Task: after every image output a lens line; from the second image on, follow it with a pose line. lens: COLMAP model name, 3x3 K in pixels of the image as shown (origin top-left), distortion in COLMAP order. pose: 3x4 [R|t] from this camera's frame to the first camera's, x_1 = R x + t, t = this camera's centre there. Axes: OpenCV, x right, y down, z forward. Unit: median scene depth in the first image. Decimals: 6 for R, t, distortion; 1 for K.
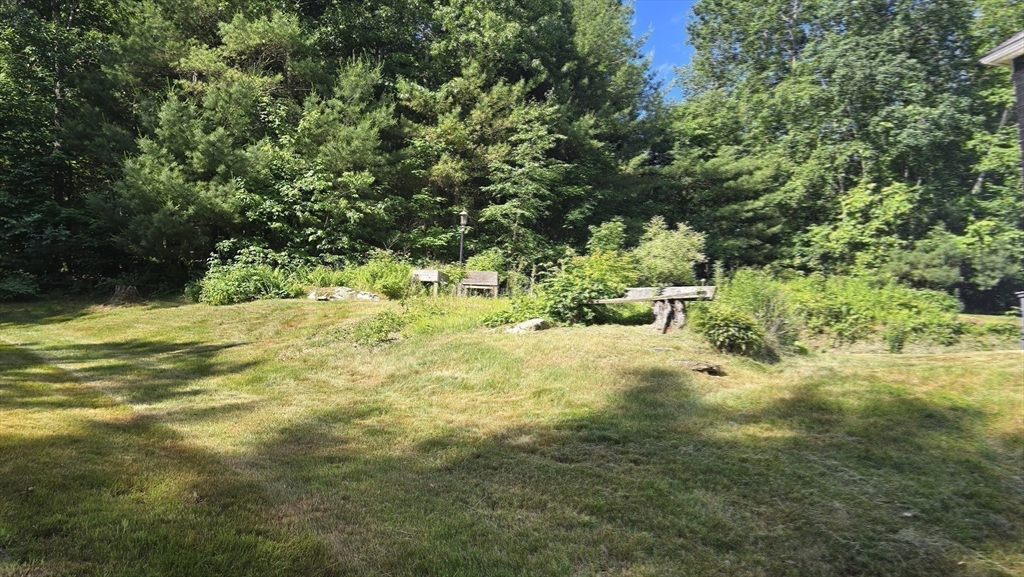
lens RADIAL K [[693.2, 0, 513.5], [0, 693.2, 273.4], [0, 0, 1]] dist [0.084180, -0.081198]
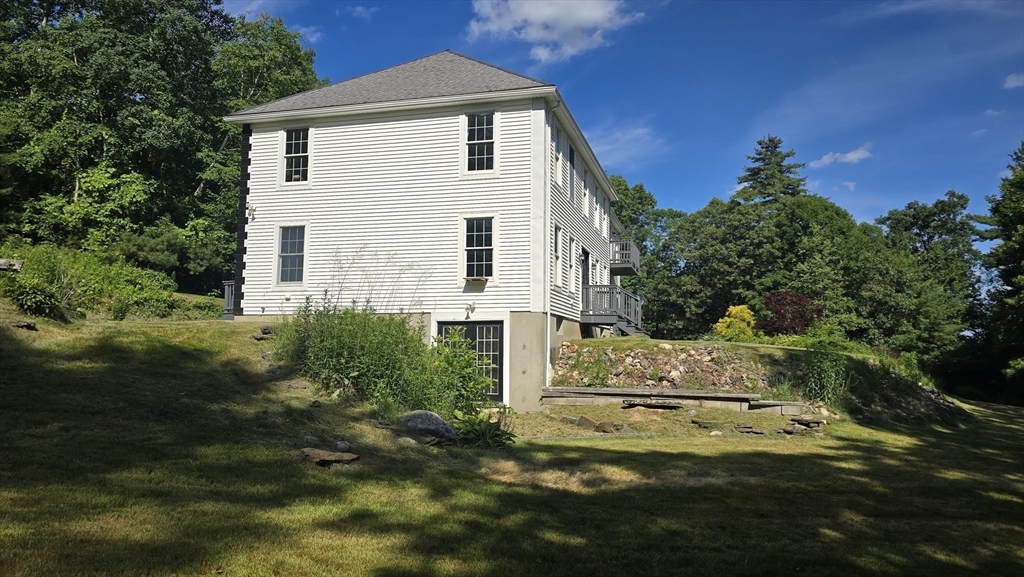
lens RADIAL K [[681.5, 0, 534.0], [0, 681.5, 285.4], [0, 0, 1]] dist [0.066235, -0.073946]
pose [[0.484749, 0.078327, 0.871139, -0.096526], [-0.124754, 0.991991, -0.019773, -0.007798], [-0.865710, -0.099094, 0.490638, -0.111850]]
